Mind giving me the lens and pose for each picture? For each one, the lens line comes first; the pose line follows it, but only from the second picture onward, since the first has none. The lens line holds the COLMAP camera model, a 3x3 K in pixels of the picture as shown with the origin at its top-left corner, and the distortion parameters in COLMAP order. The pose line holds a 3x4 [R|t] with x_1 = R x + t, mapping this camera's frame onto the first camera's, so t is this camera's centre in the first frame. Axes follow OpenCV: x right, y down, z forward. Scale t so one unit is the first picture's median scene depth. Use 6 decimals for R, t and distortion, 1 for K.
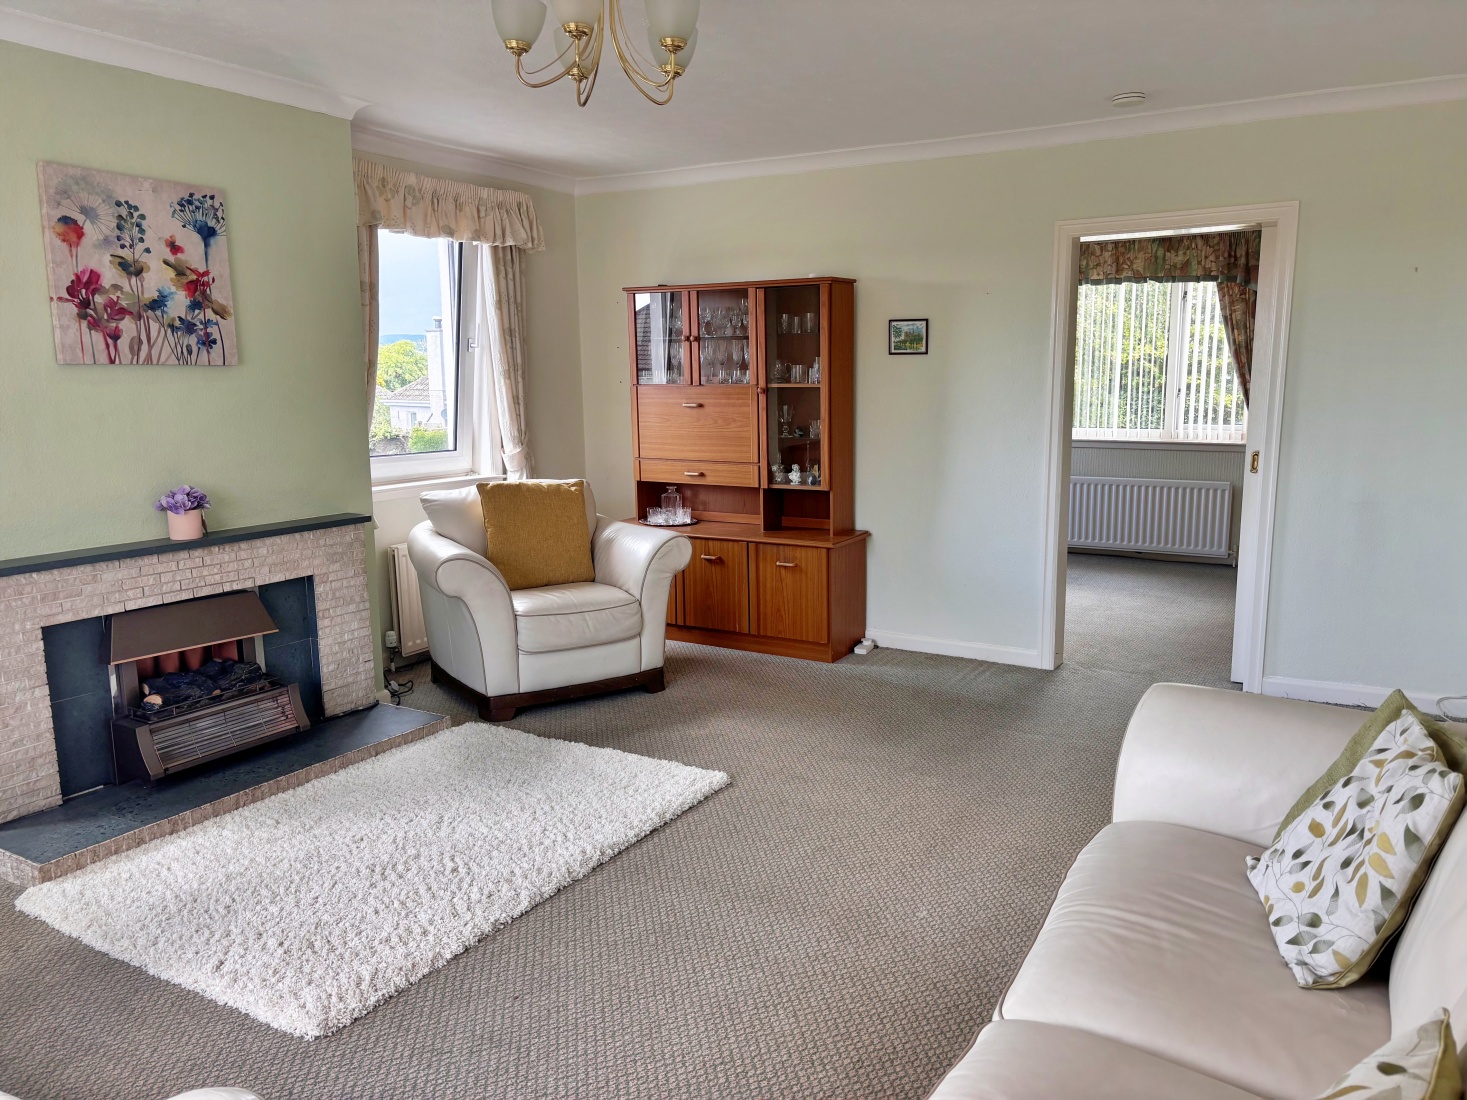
lens RADIAL K [[1117.0, 0, 733.5], [0, 1117.0, 550.0], [0, 0, 1]] dist [0.062535, -0.064983]
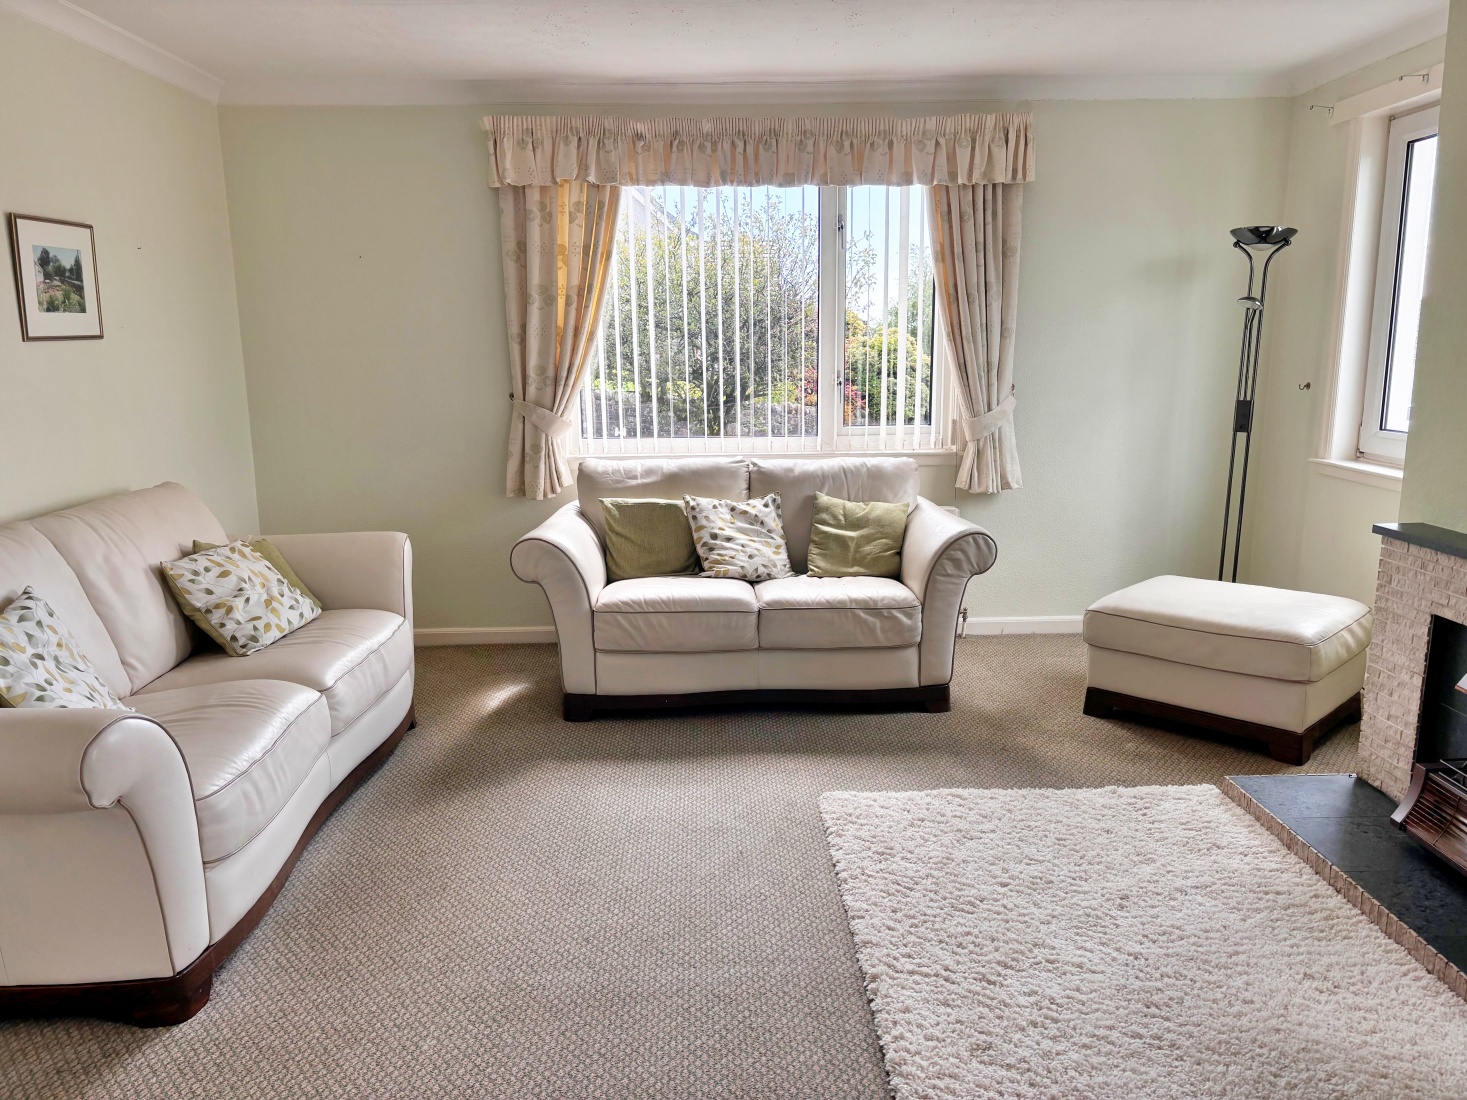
lens RADIAL K [[1117.0, 0, 733.5], [0, 1117.0, 550.0], [0, 0, 1]] dist [0.062535, -0.064983]
pose [[-0.839343, 0.119361, -0.530337, 0.289561], [-0.065196, 0.946451, 0.316196, -0.207296], [0.539679, 0.299973, -0.786615, 1.286135]]
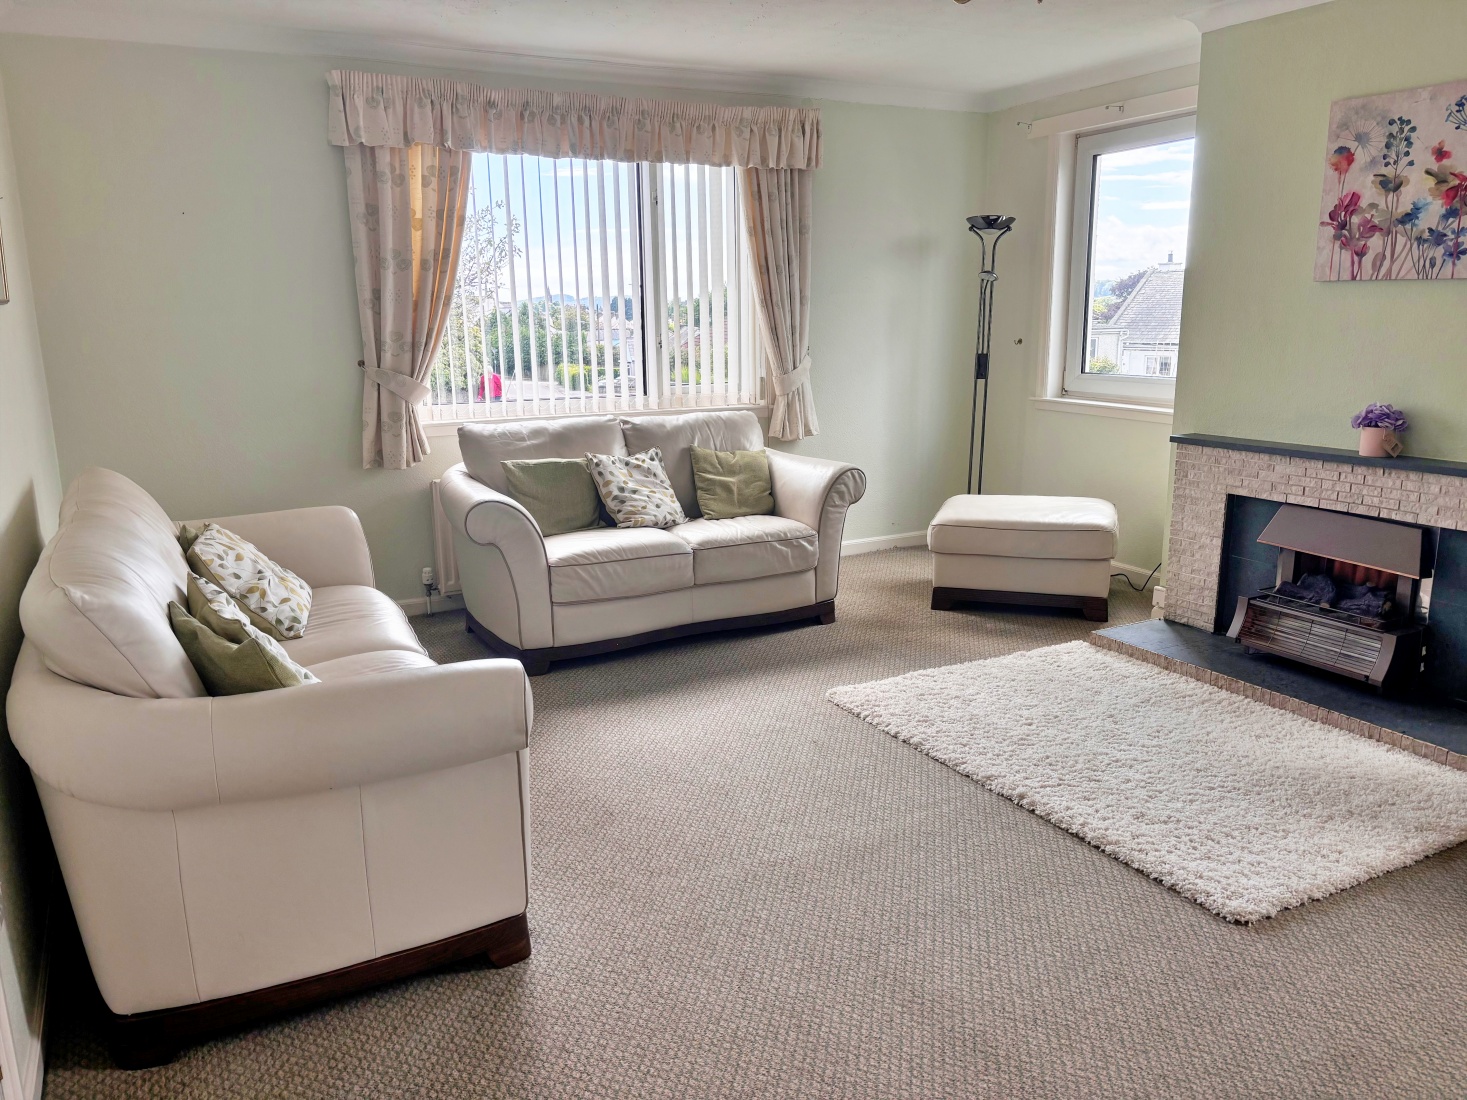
lens RADIAL K [[1113.8, 0, 733.5], [0, 1113.8, 550.0], [0, 0, 1]] dist [0.054685, -0.068058]
pose [[-0.514089, 0.200717, -0.833922, 0.685942], [-0.114117, 0.947586, 0.298425, -0.171370], [0.850112, 0.248582, -0.464238, 1.046938]]
